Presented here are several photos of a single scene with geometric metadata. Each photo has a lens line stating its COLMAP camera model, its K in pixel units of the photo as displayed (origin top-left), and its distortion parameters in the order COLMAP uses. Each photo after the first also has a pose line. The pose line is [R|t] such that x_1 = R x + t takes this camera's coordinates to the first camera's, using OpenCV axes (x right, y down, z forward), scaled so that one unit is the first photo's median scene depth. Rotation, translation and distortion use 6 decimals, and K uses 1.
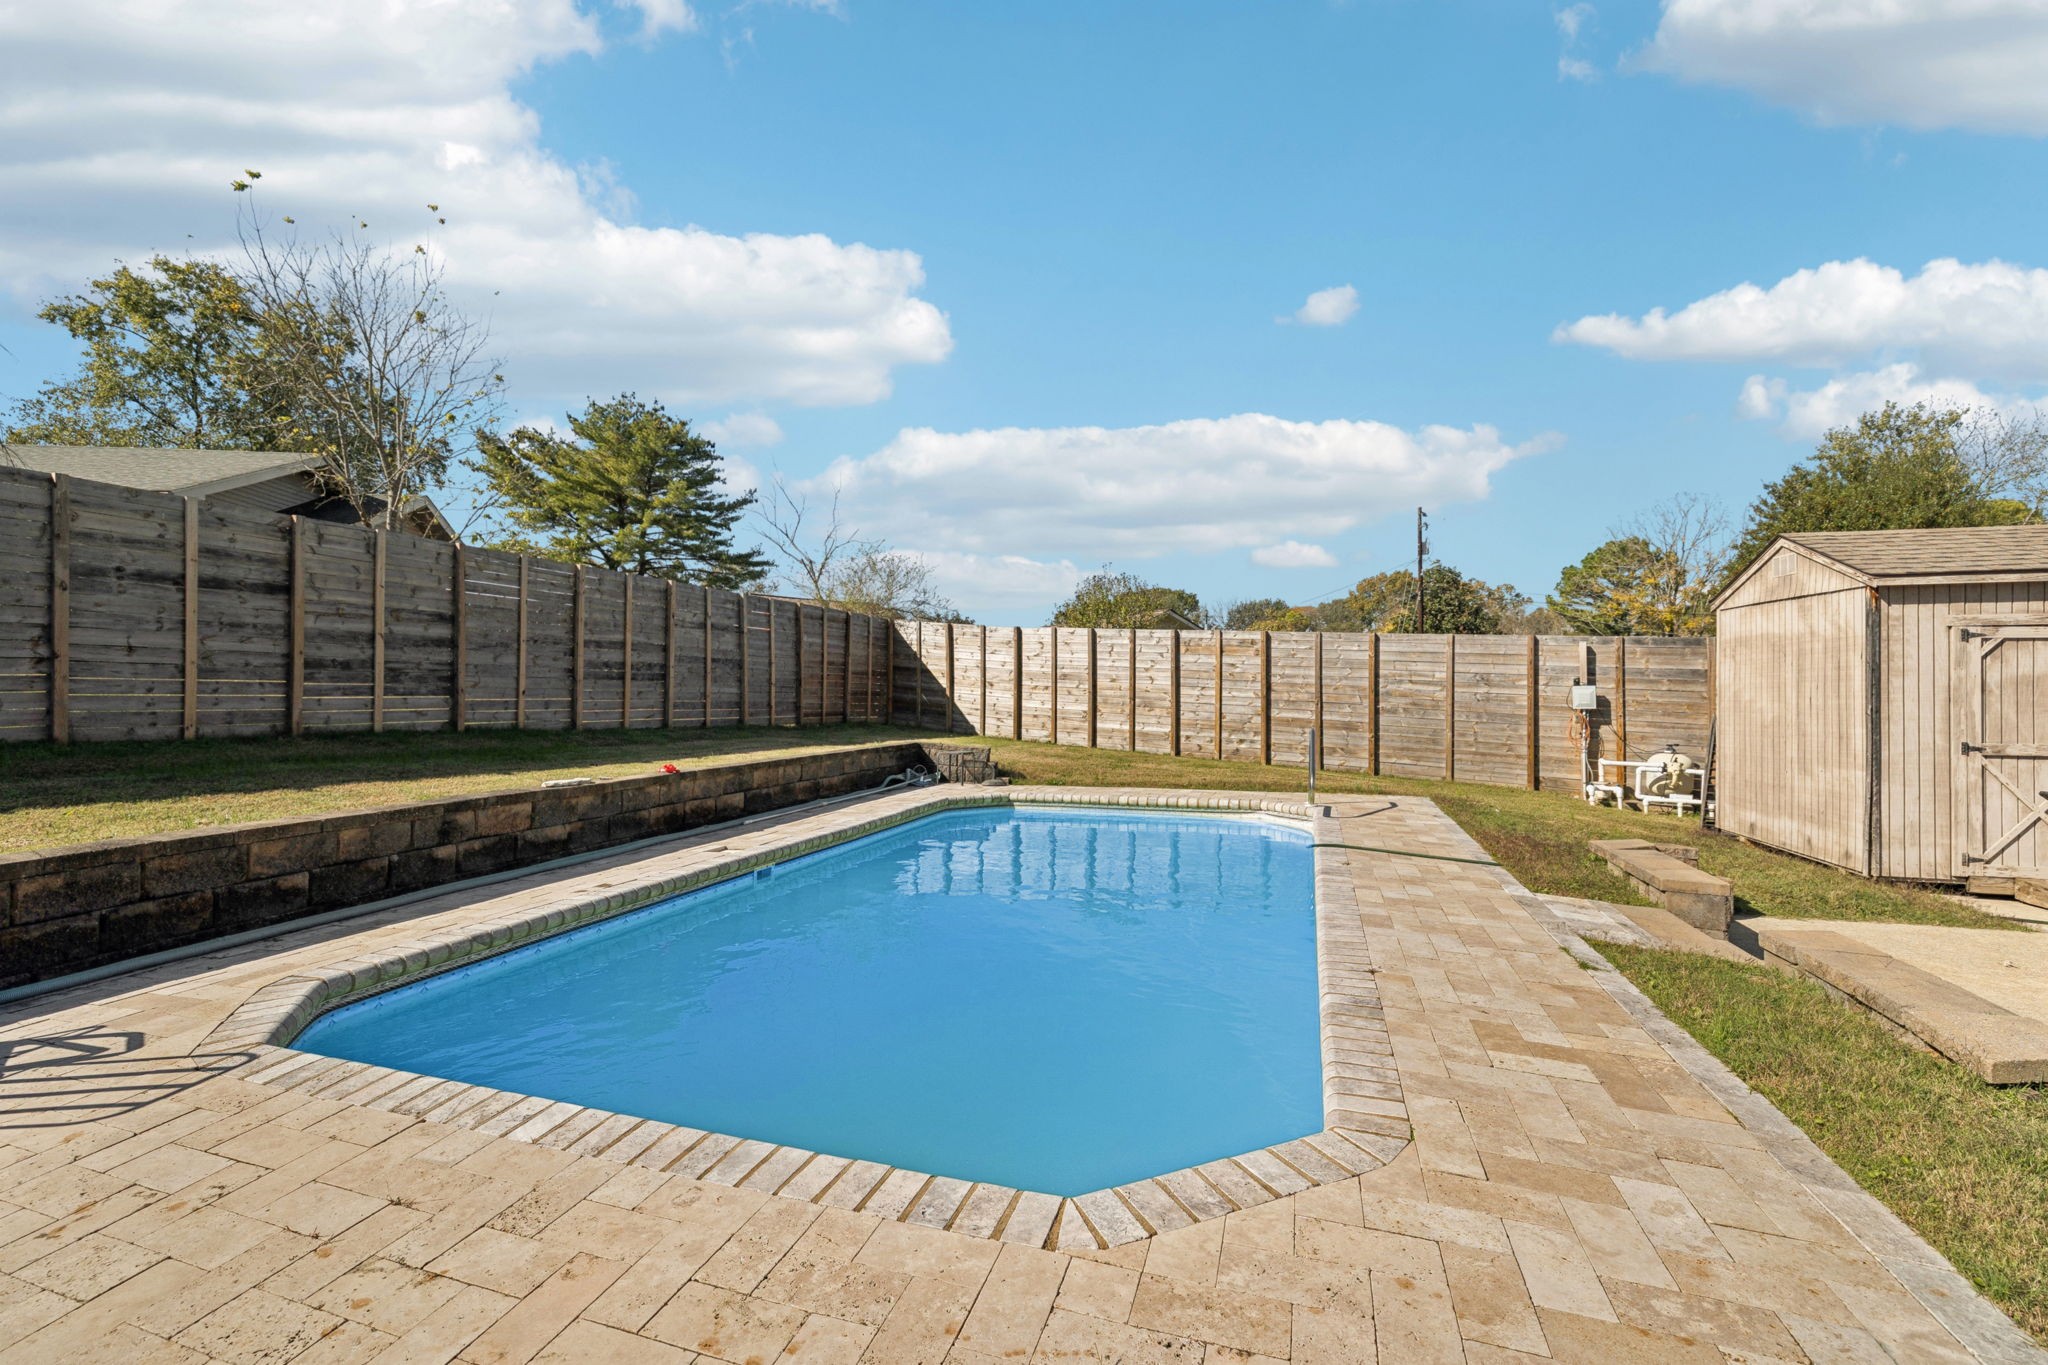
lens RADIAL K [[873.4, 0, 934.7], [0, 873.4, 682.9], [0, 0, 1]] dist [0.000641, 0.000067]
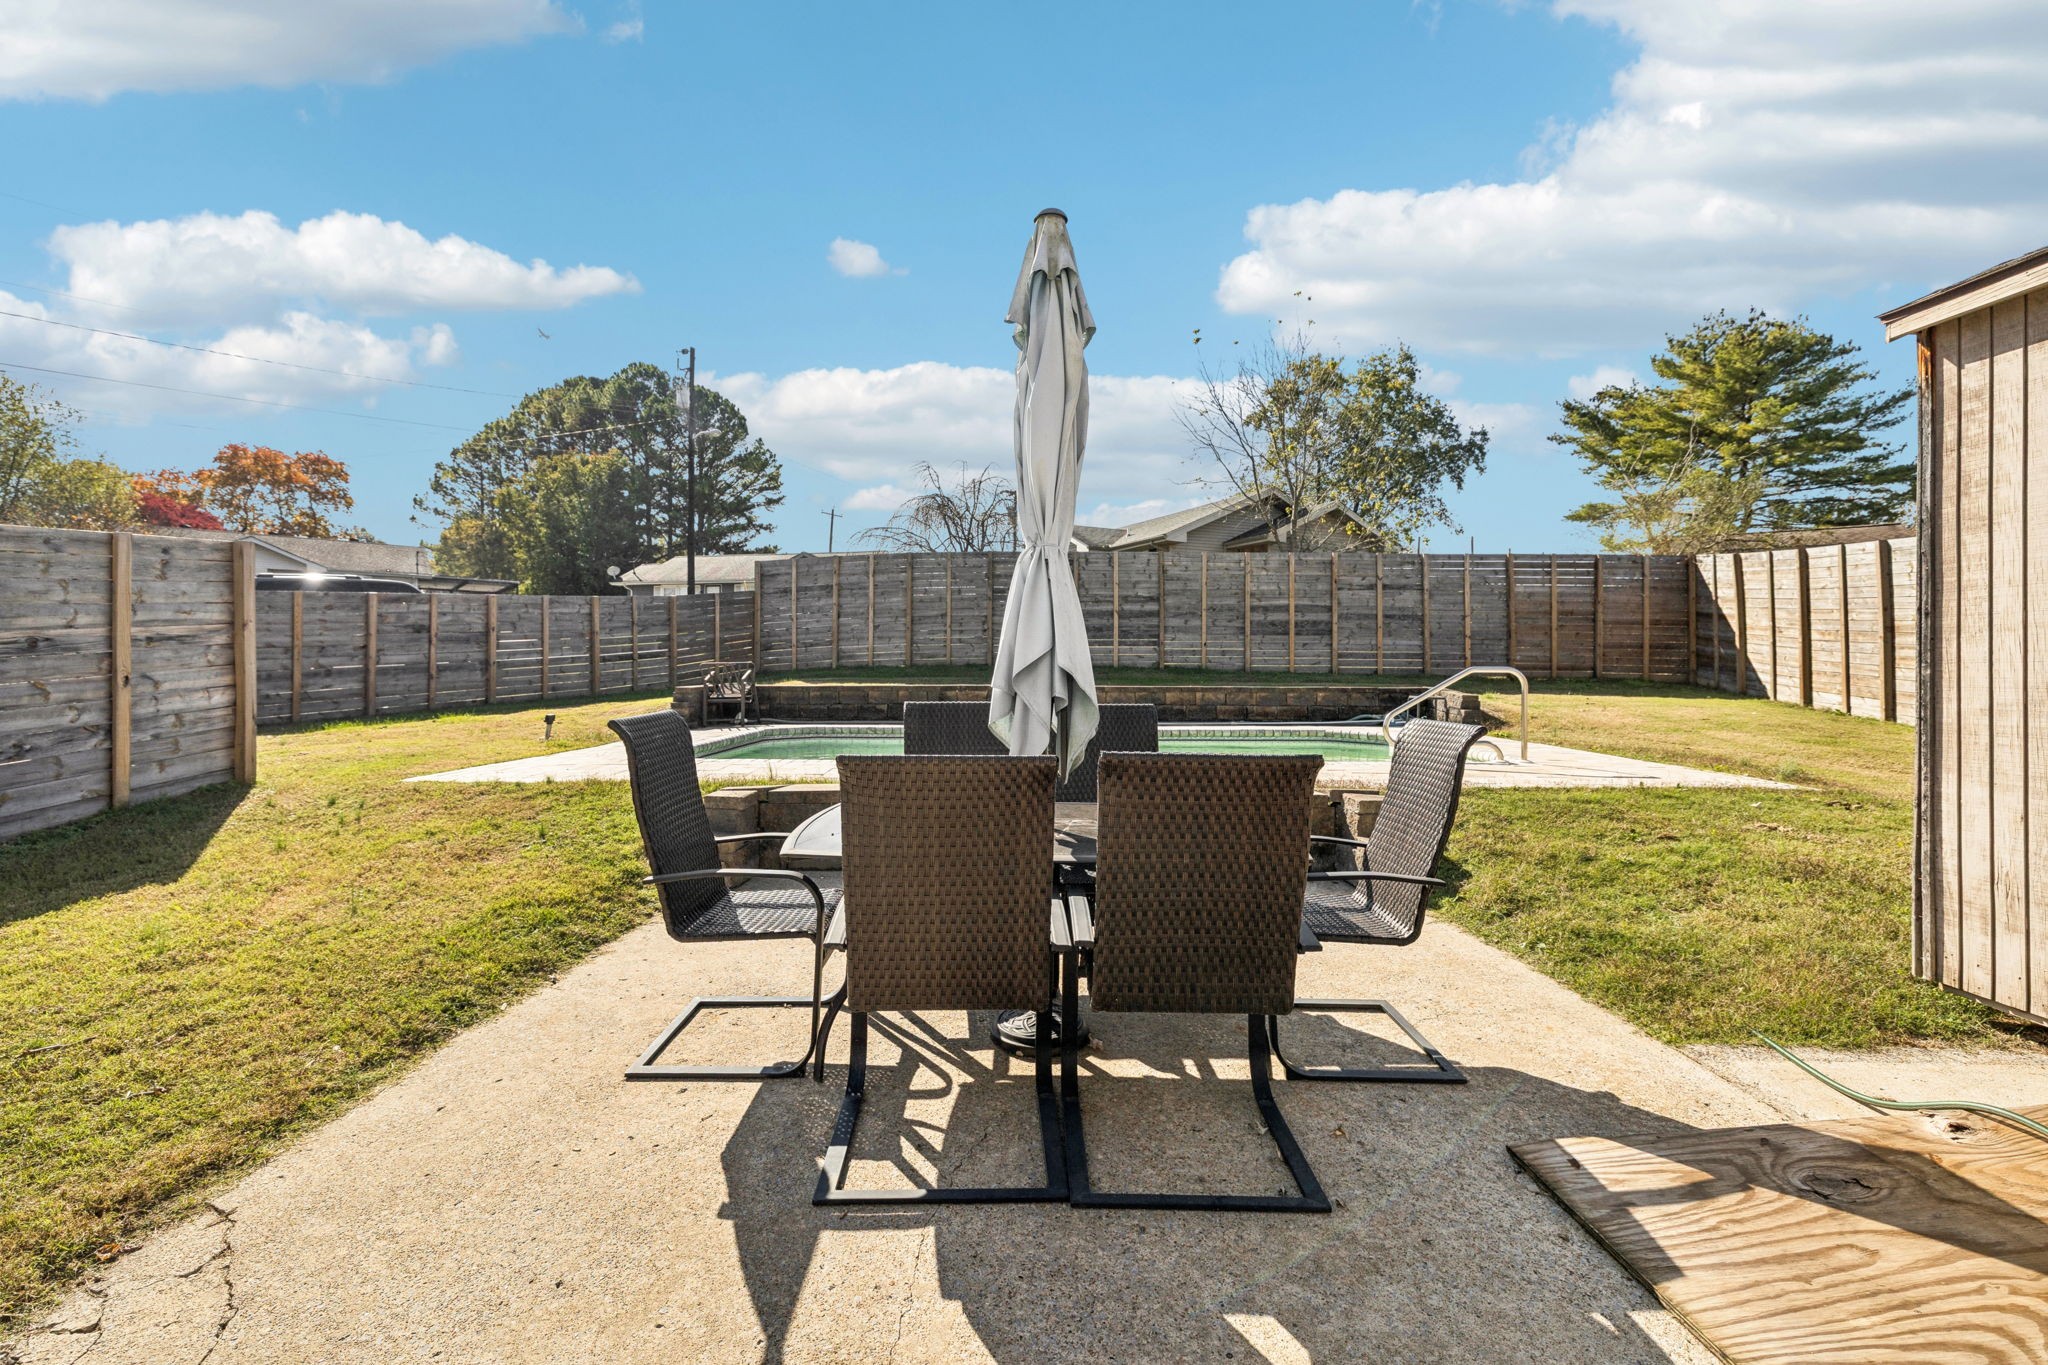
lens RADIAL K [[860.6, 0, 1030.6], [0, 860.6, 662.5], [0, 0, 1]] dist [0.000747, 0.000176]
pose [[0.309347, 0.003528, -0.950943, 0.783476], [0.004815, 0.999974, 0.005277, 0.030825], [0.950937, -0.006211, 0.309322, 0.246309]]
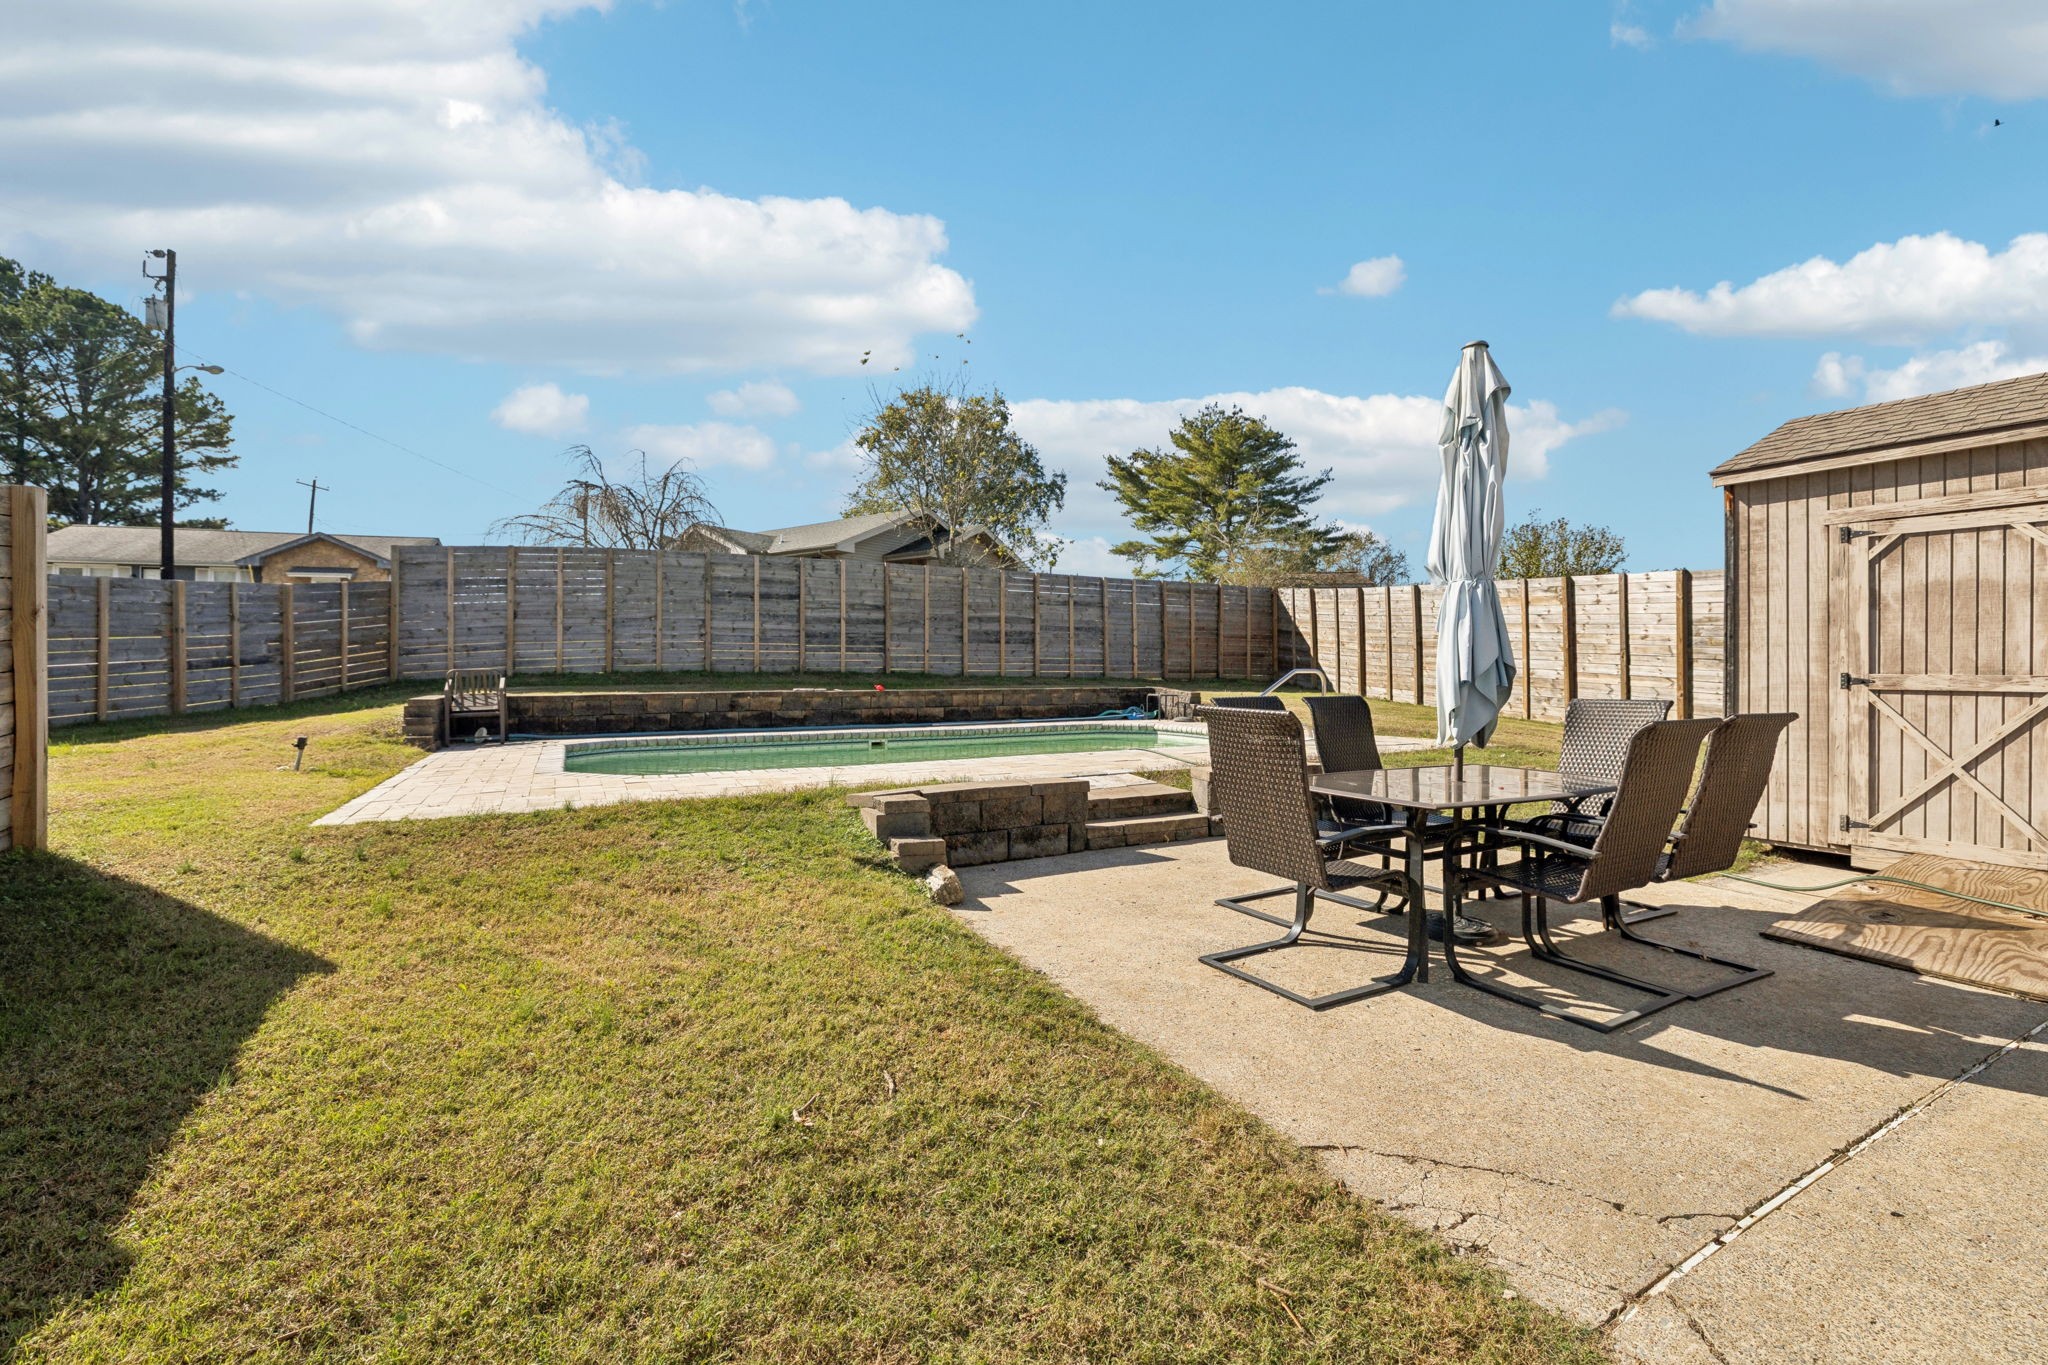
lens RADIAL K [[845.0, 0, 995.2], [0, 845.0, 665.1], [0, 0, 1]] dist [-0.000225, 0.000139]
pose [[0.723815, -0.001800, -0.689992, 0.650394], [0.005149, 0.999983, 0.002793, 0.031133], [0.689975, -0.005575, 0.723812, -0.037972]]
